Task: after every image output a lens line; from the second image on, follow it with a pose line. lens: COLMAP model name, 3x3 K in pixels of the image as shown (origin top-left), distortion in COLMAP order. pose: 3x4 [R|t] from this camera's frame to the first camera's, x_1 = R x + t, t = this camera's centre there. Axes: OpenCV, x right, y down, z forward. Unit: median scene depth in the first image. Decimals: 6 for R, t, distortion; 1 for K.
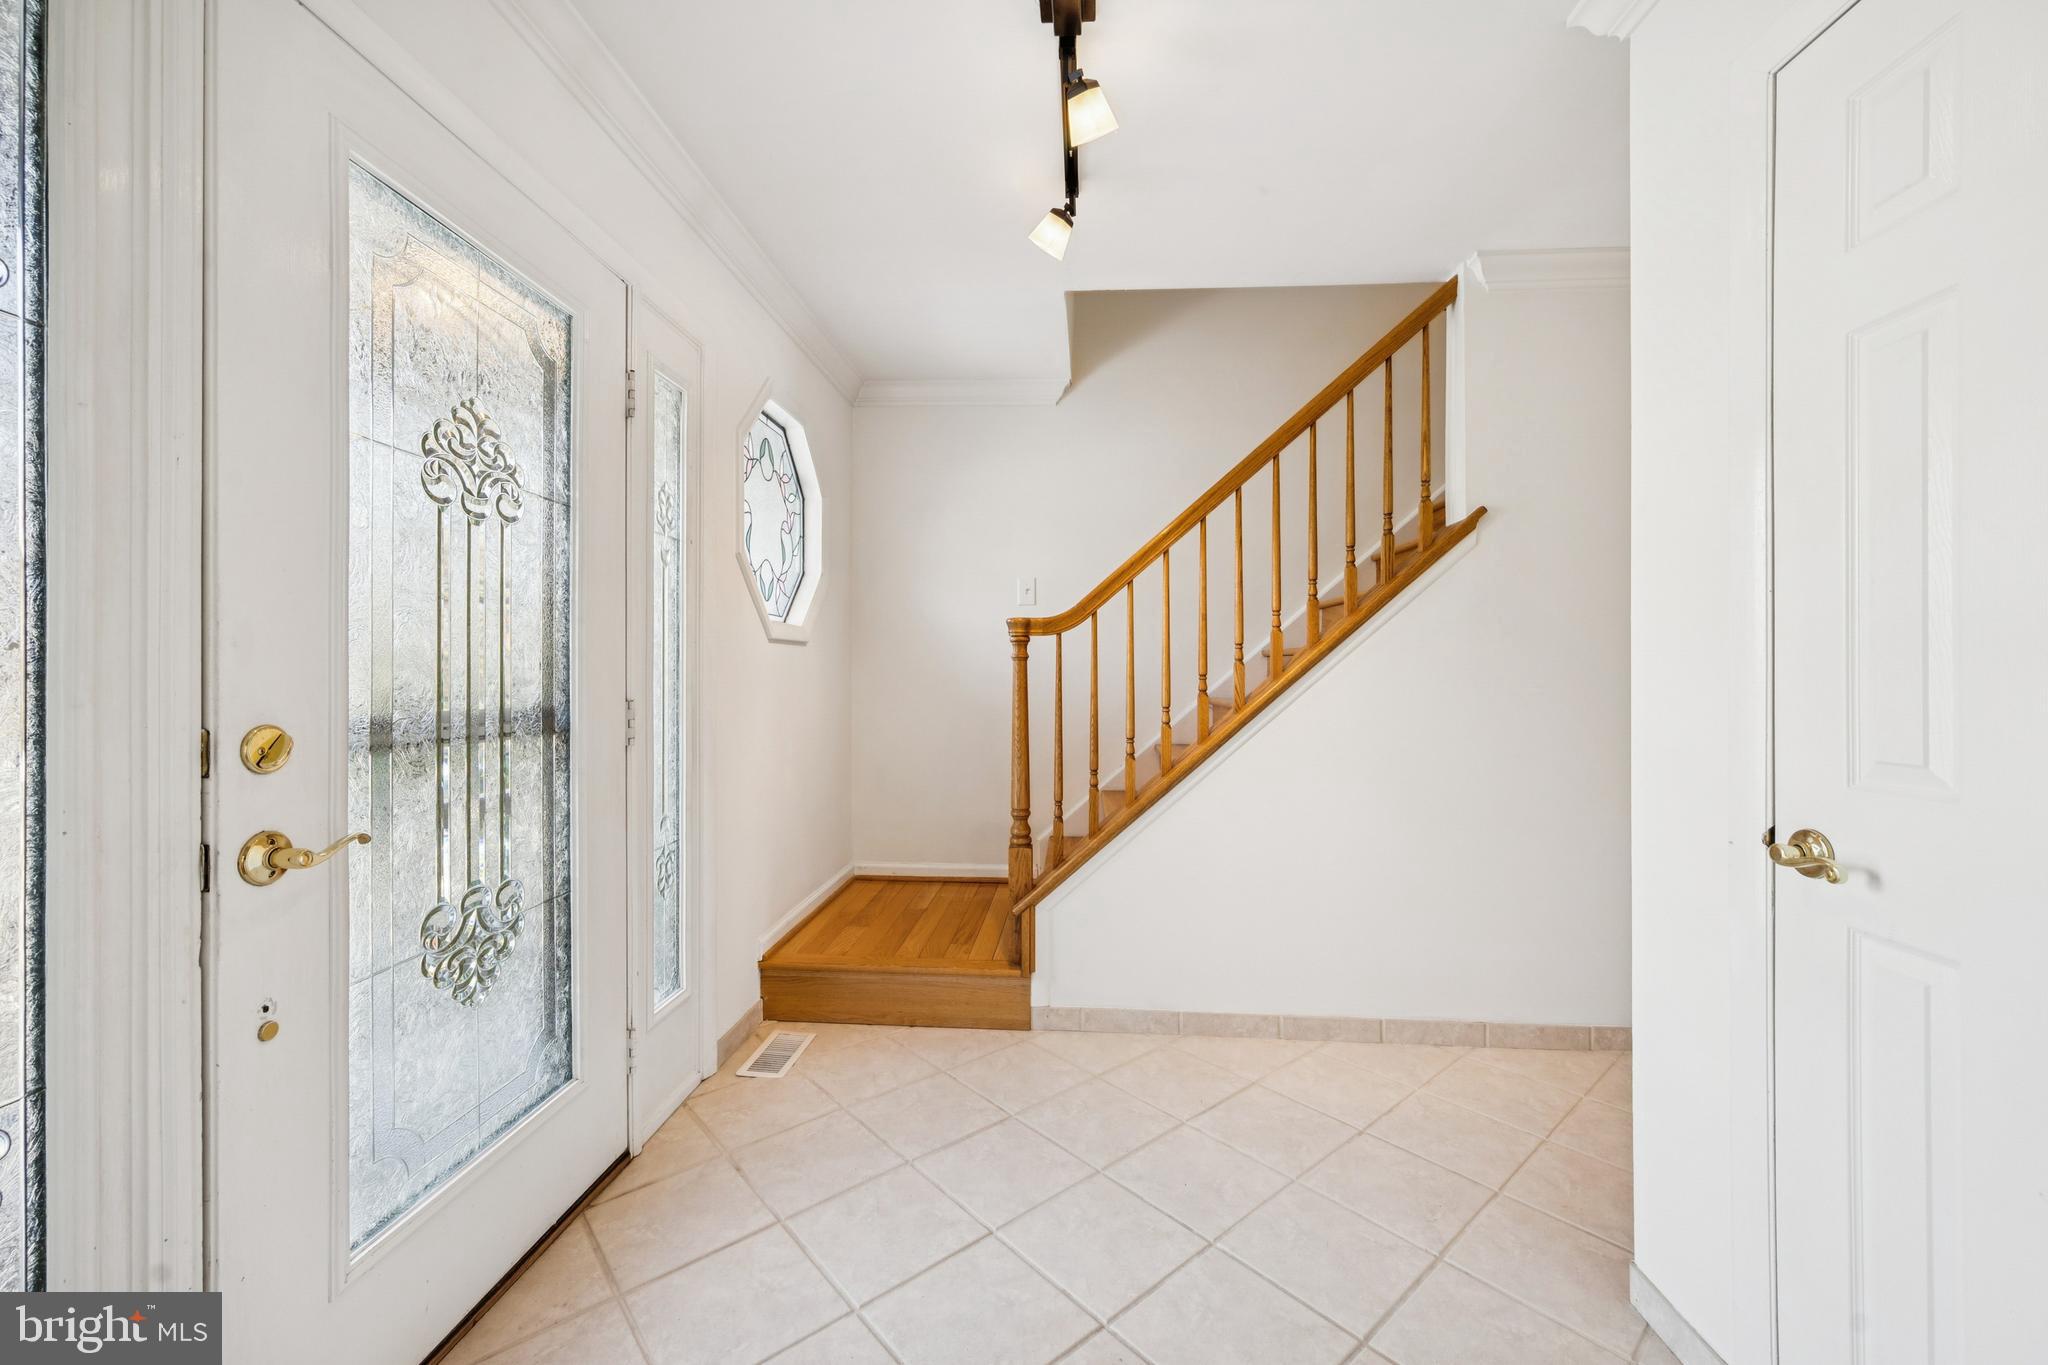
lens RADIAL K [[820.5, 0, 1019.3], [0, 820.5, 680.7], [0, 0, 1]] dist [-0.000823, -0.000152]
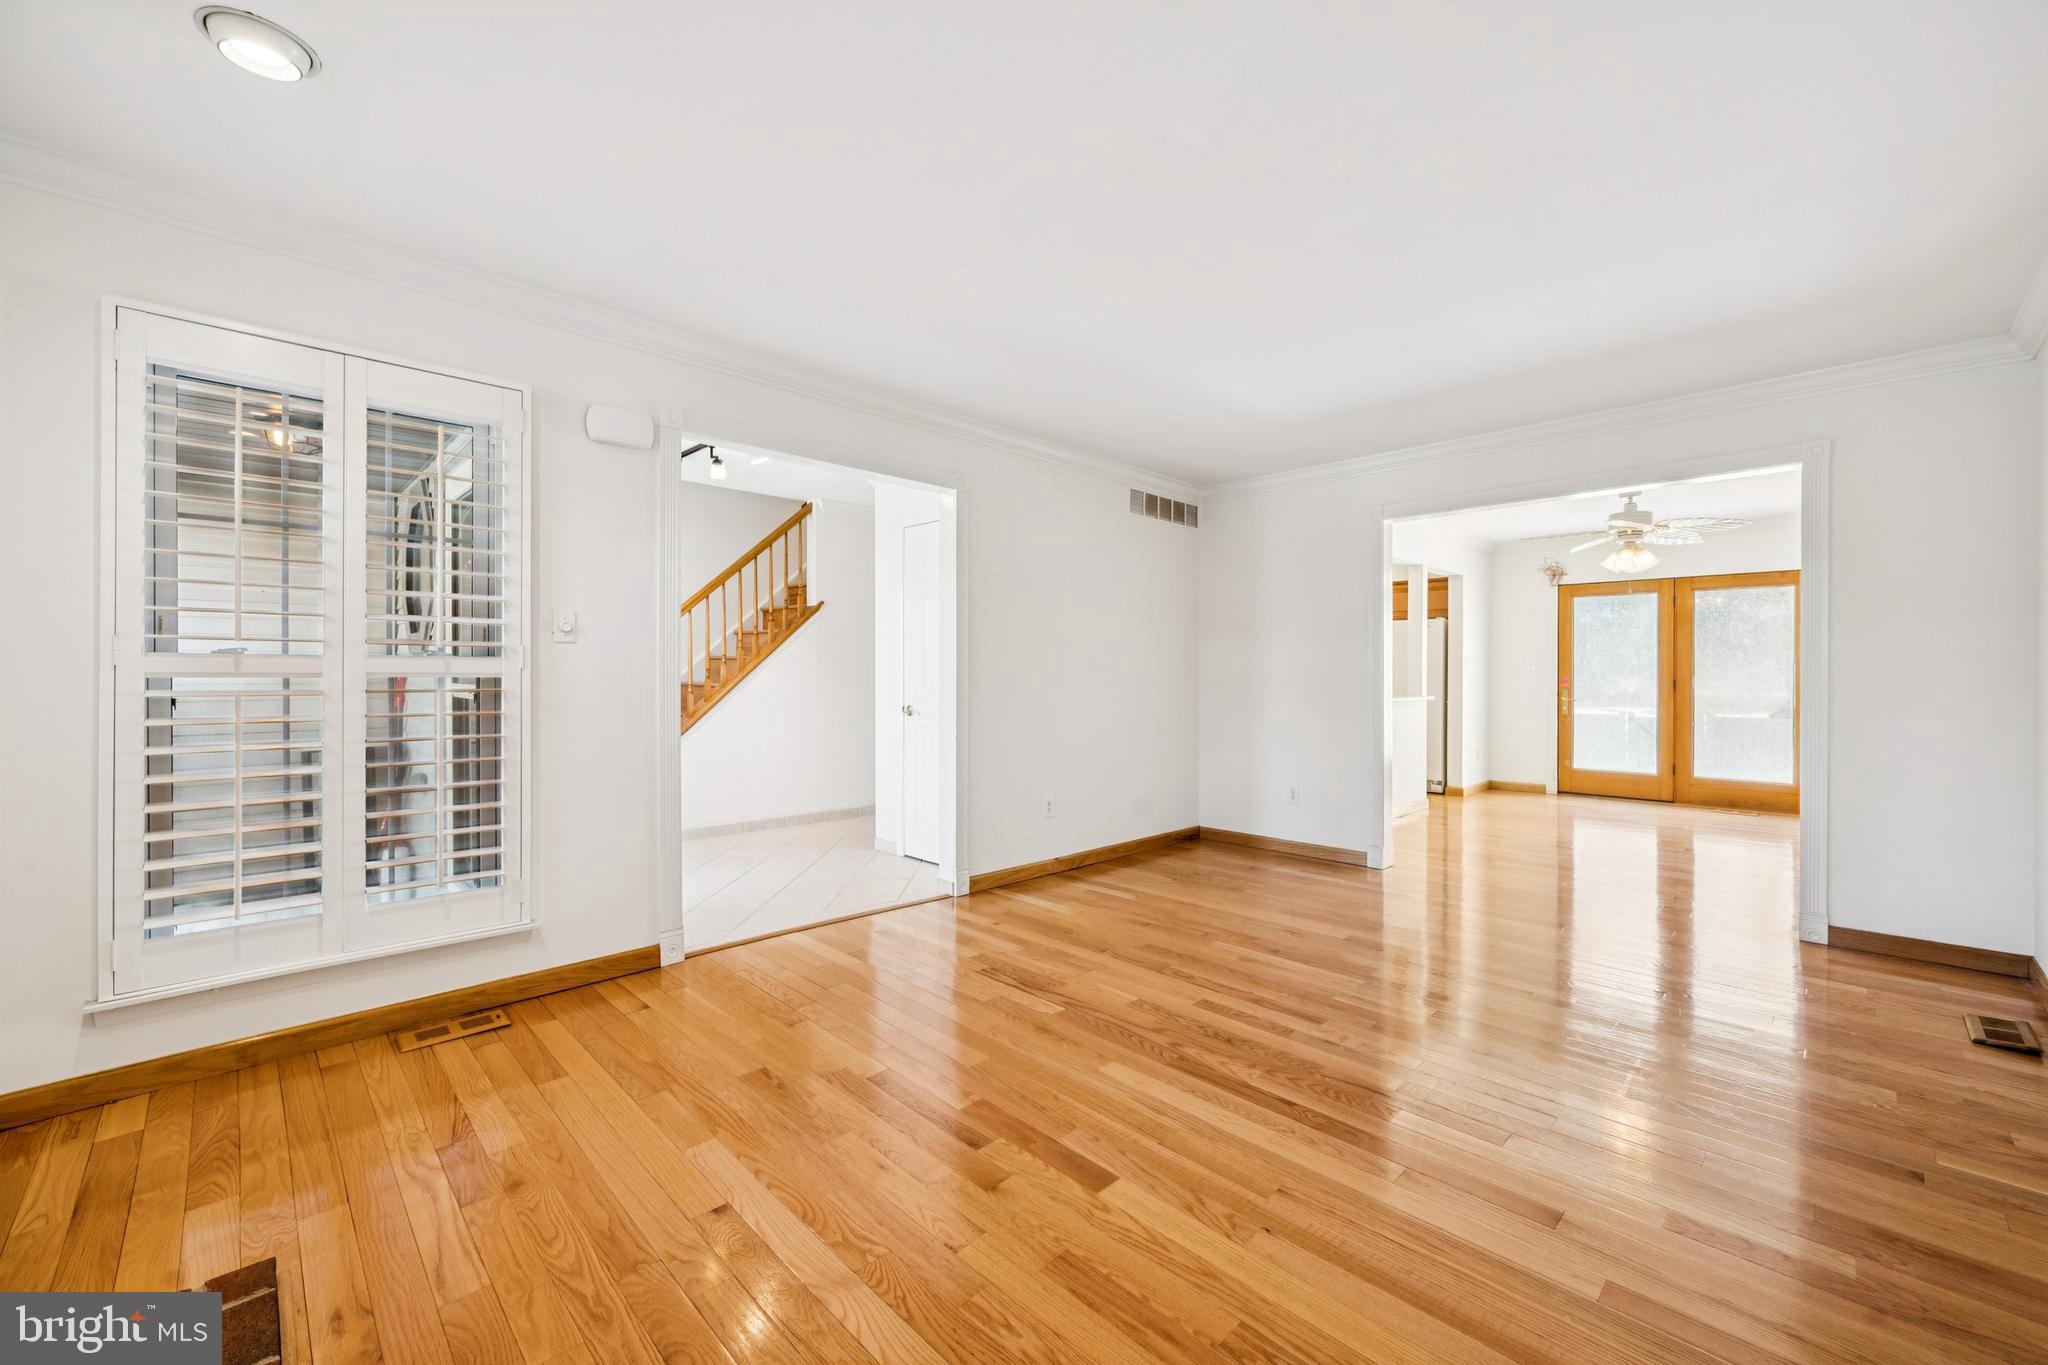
lens RADIAL K [[800.5, 0, 1047.6], [0, 800.5, 672.4], [0, 0, 1]] dist [-0.000717, -0.000051]
pose [[0.641180, -0.003601, 0.767382, -0.855126], [0.001900, 0.999993, 0.003105, -0.003998], [-0.767388, -0.000533, 0.641183, -1.071066]]
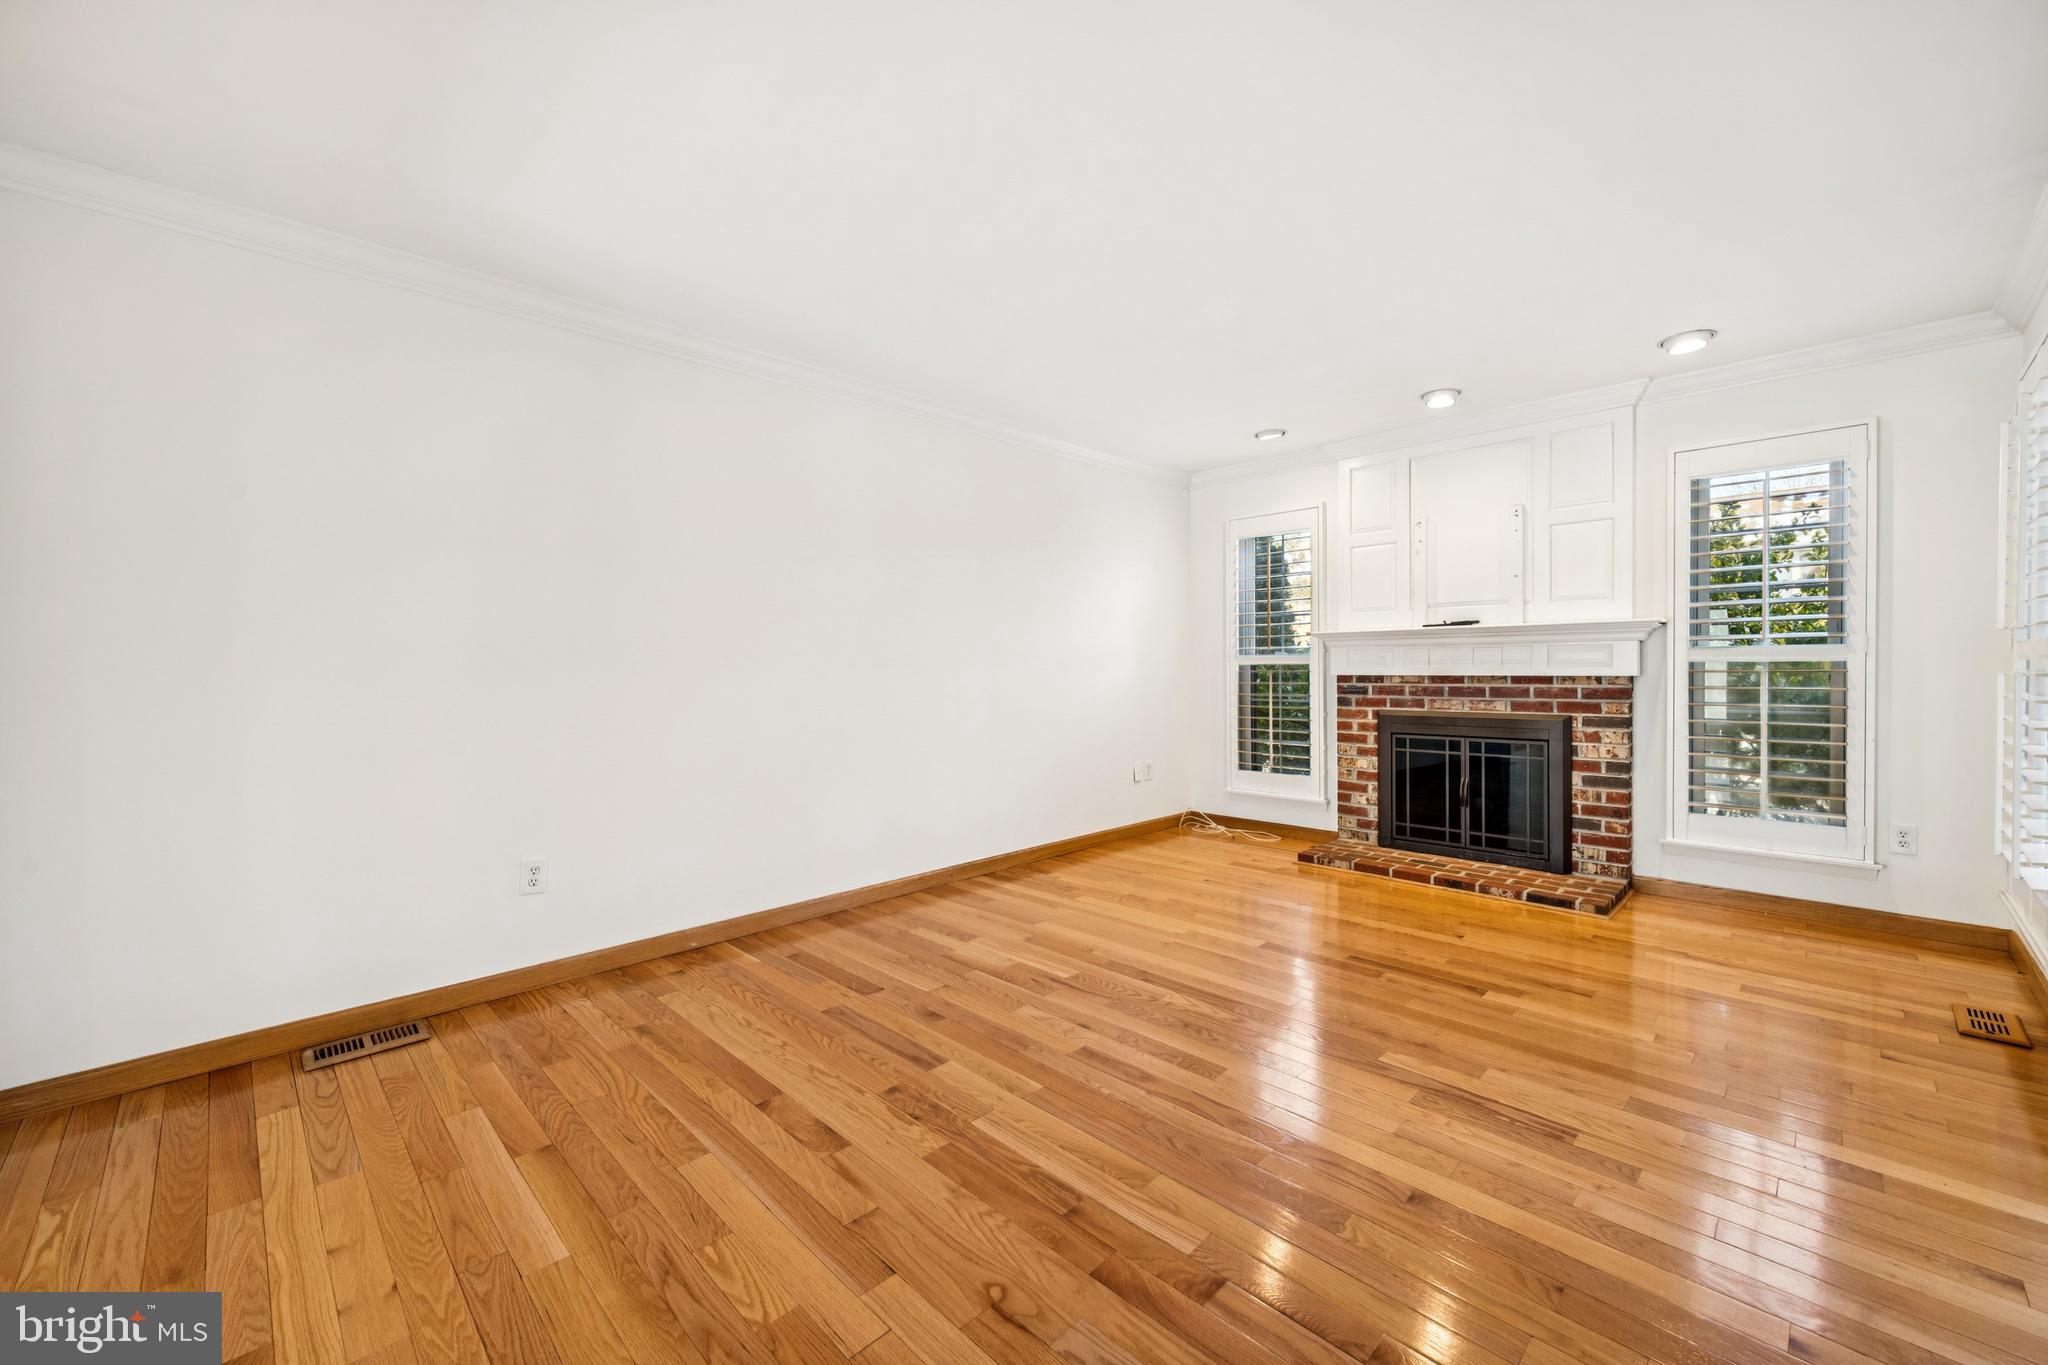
lens RADIAL K [[820.5, 0, 1019.3], [0, 820.5, 680.7], [0, 0, 1]] dist [-0.000823, -0.000152]
pose [[-0.660685, 0.015587, -0.750501, 0.926029], [0.005359, 0.999857, 0.016049, 0.007081], [0.750644, 0.006582, -0.660674, -0.102819]]
